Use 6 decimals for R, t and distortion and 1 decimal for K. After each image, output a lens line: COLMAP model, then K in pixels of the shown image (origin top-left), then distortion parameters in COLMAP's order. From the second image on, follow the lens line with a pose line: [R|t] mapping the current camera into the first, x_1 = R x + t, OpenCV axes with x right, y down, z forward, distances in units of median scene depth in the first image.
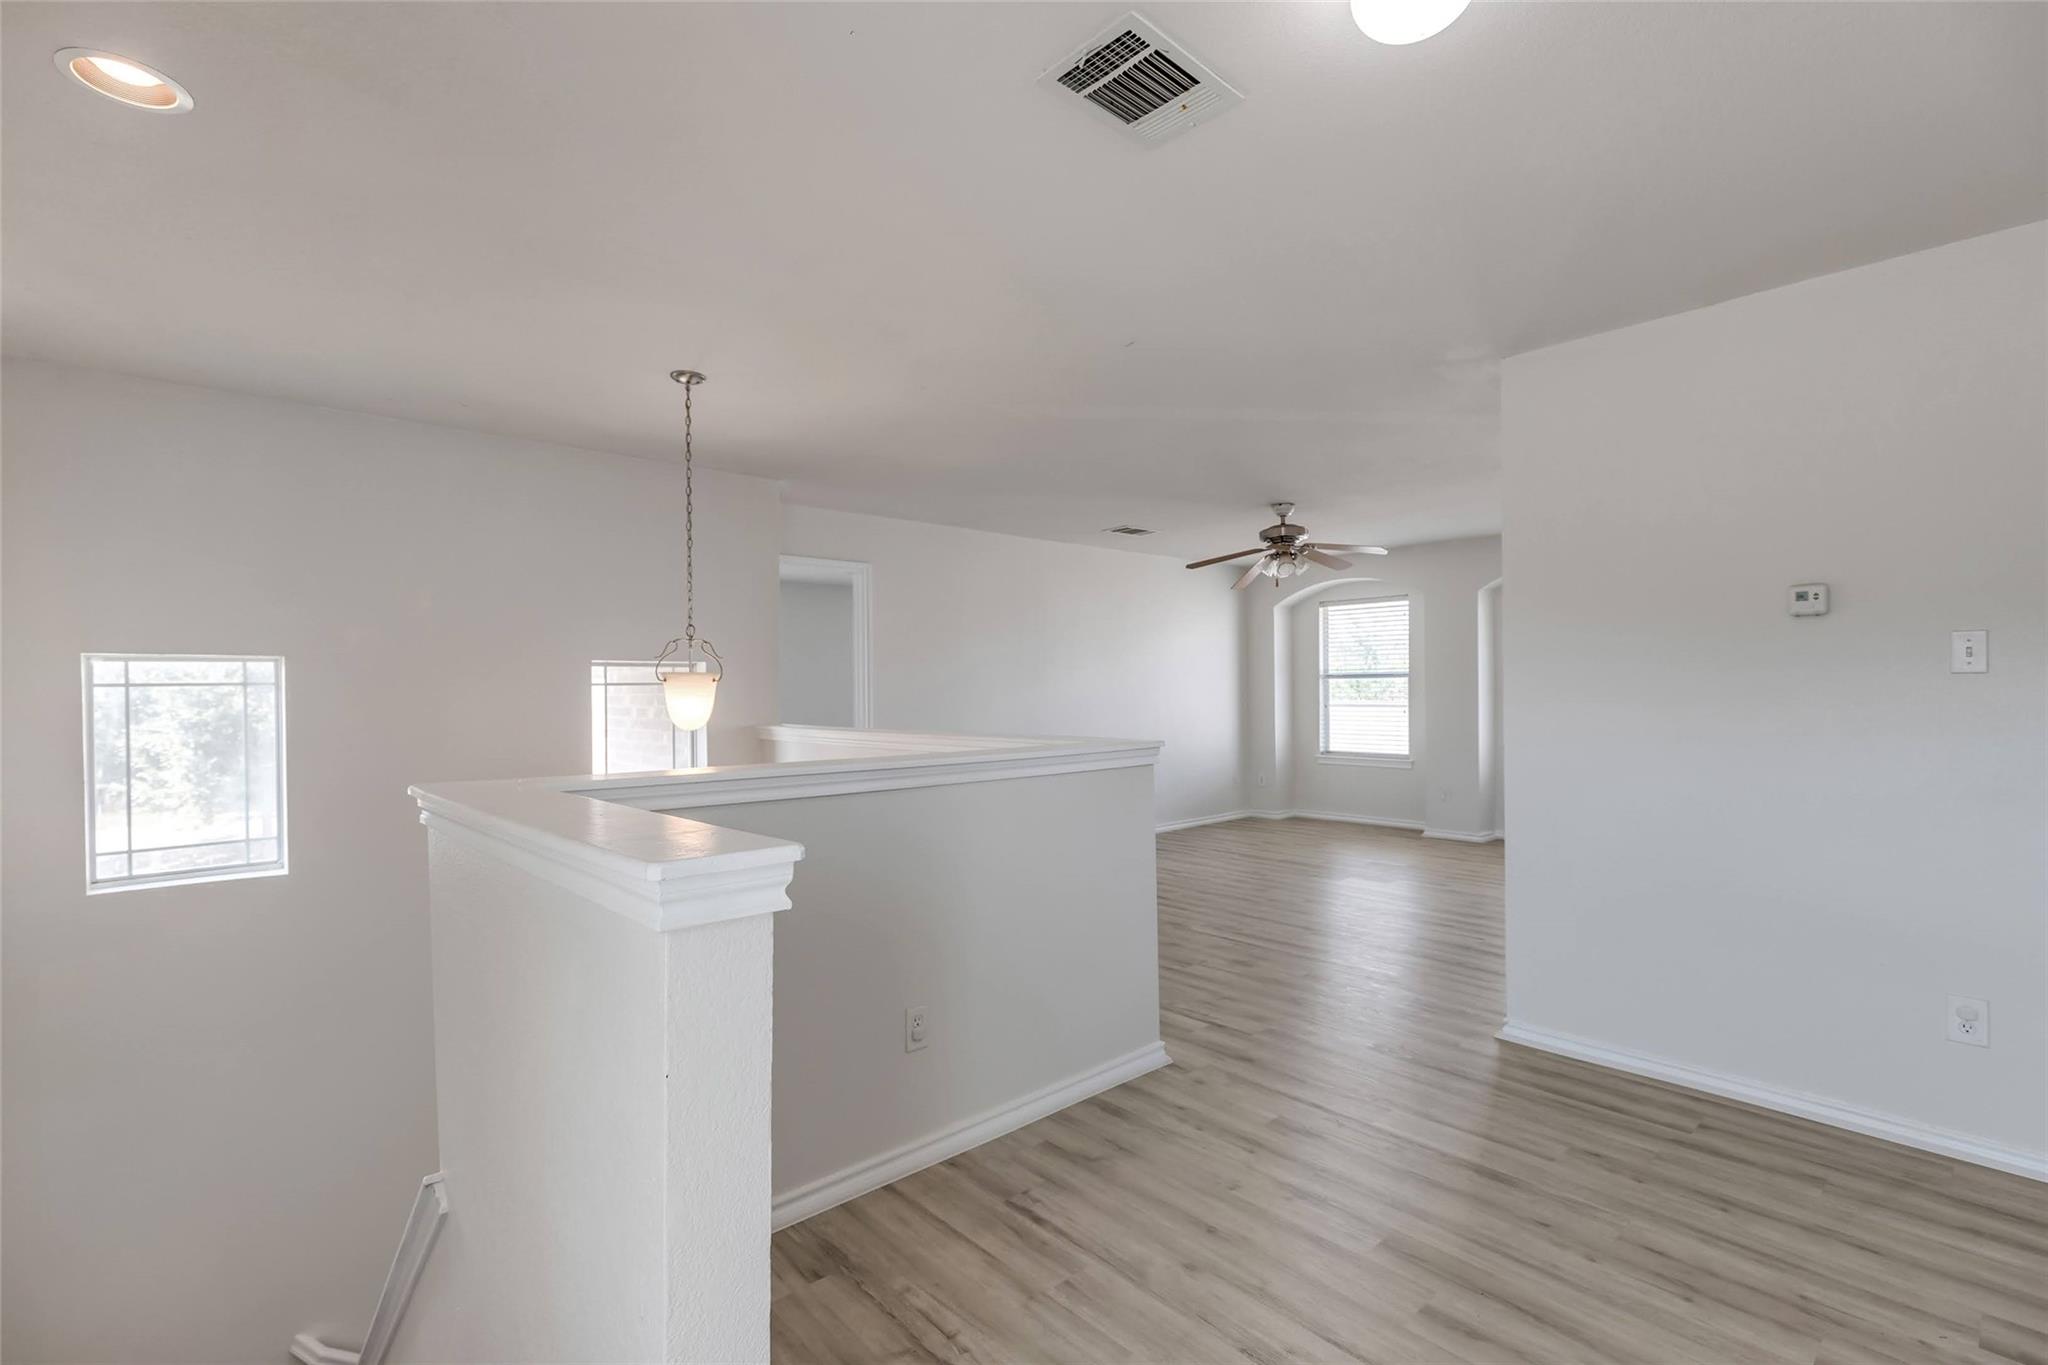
lens RADIAL K [[903.3, 0, 1024.0], [0, 903.3, 682.5], [0, 0, 1]] dist [-0.023014, 0.000272]
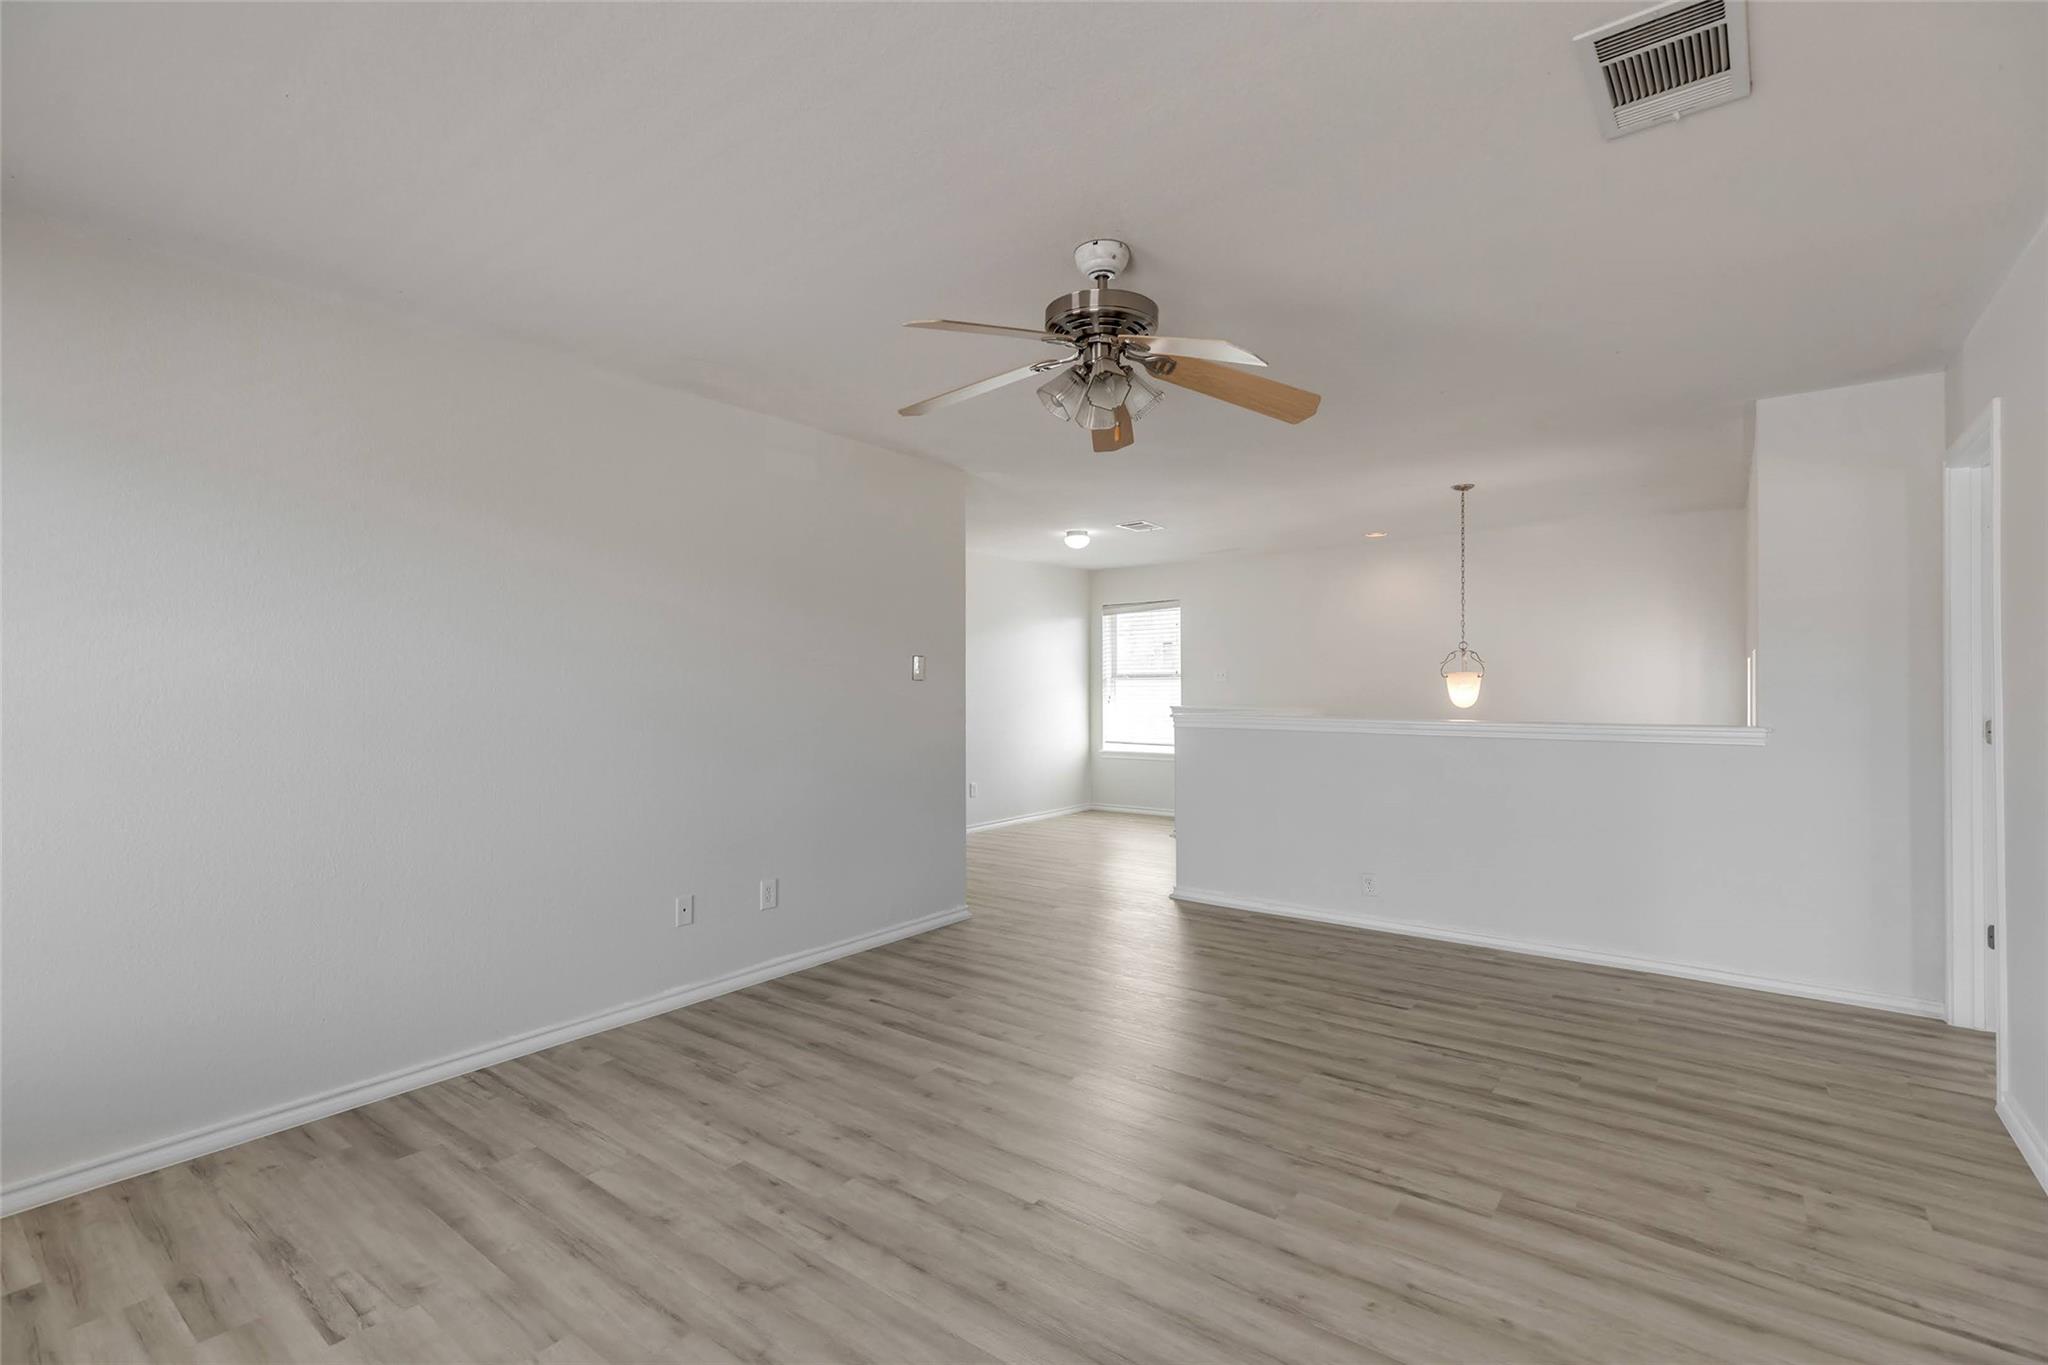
lens RADIAL K [[917.9, 0, 1014.1], [0, 917.9, 676.4], [0, 0, 1]] dist [0.008038, -0.000048]
pose [[-0.983454, 0.008947, -0.180940, 0.405546], [0.012067, 0.999797, -0.016154, 0.008011], [0.180758, -0.018070, -0.983362, 1.406704]]
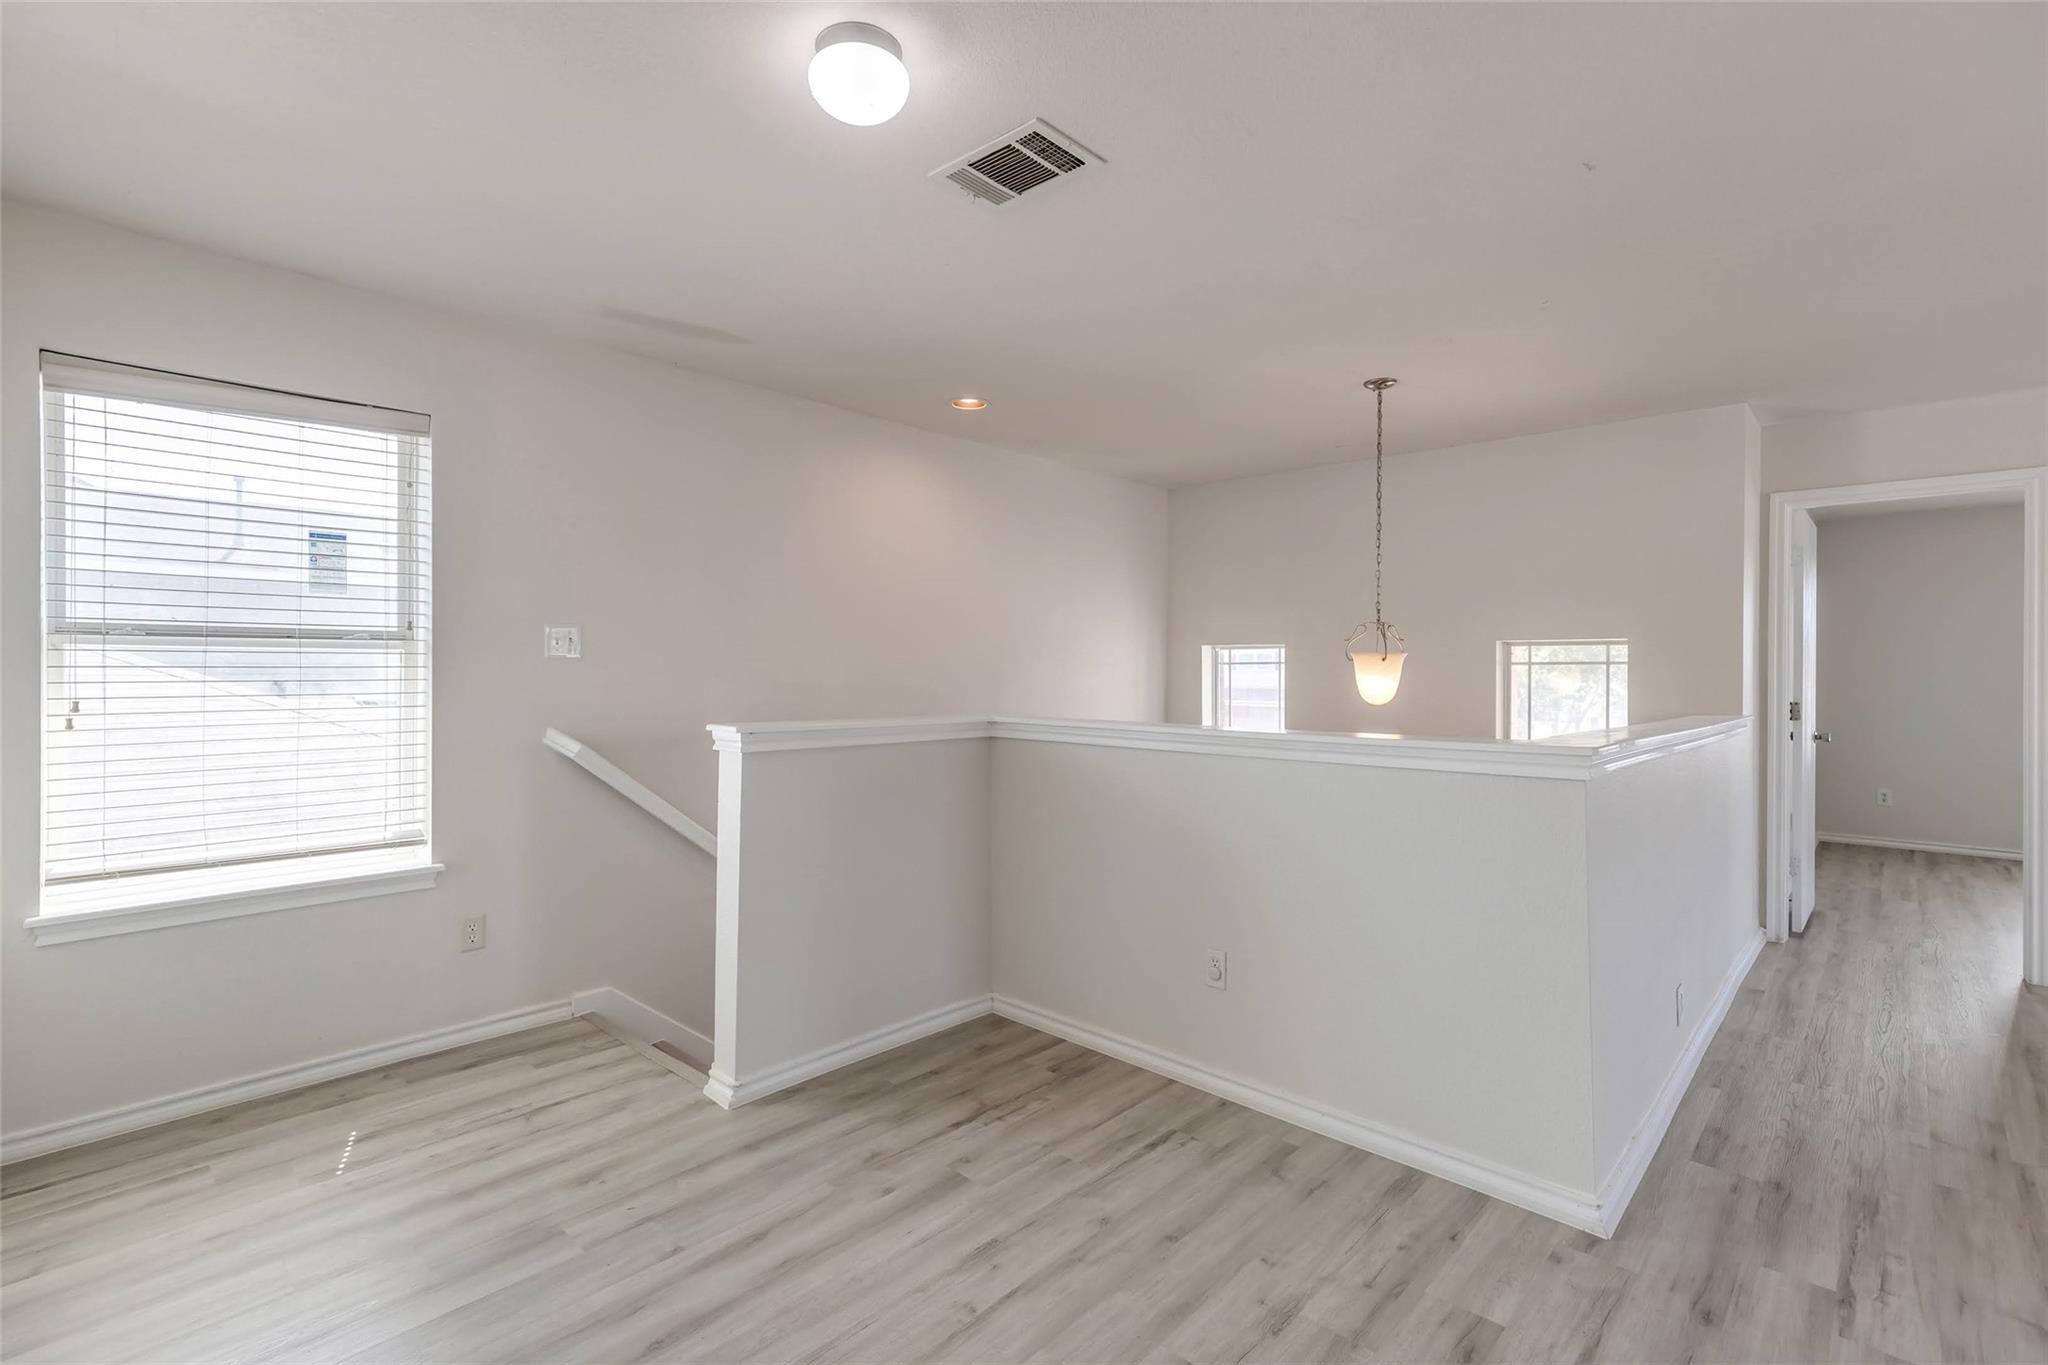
lens RADIAL K [[920.2, 0, 1028.2], [0, 920.2, 681.1], [0, 0, 1]] dist [0.008984, -0.000743]
pose [[0.095976, 0.017783, -0.995225, 0.405688], [0.003251, 0.999829, 0.018179, 0.000812], [0.995378, -0.004980, 0.095902, 0.265561]]
